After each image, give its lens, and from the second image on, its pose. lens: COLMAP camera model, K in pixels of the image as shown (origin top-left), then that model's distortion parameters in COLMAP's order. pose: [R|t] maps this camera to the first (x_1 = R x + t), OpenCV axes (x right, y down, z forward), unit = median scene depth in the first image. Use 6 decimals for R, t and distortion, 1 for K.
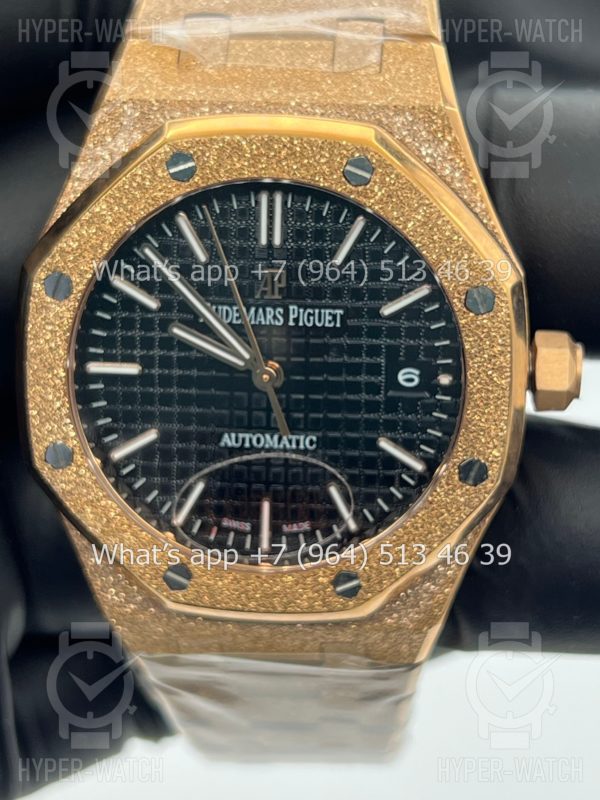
lens RADIAL K [[1811.9, 0, 300.9], [0, 1811.9, 402.1], [0, 0, 1]] dist [0.078406, 0.000000]
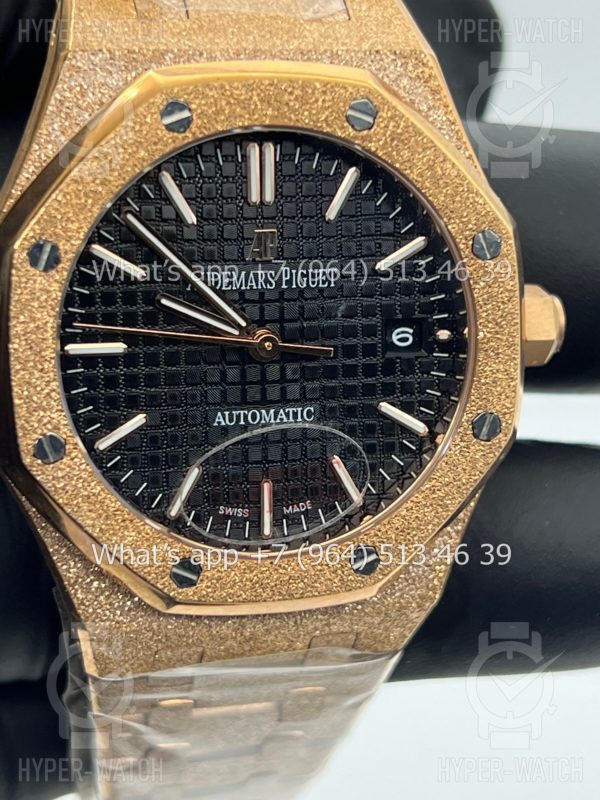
lens RADIAL K [[1811.9, 0, 299.2], [0, 1811.9, 397.7], [0, 0, 1]] dist [0.078406, 0.000000]
pose [[0.946057, -0.074898, 0.315224, -0.295234], [0.097971, 0.993499, -0.057975, 0.068152], [-0.308832, 0.085730, 0.947245, 0.118208]]
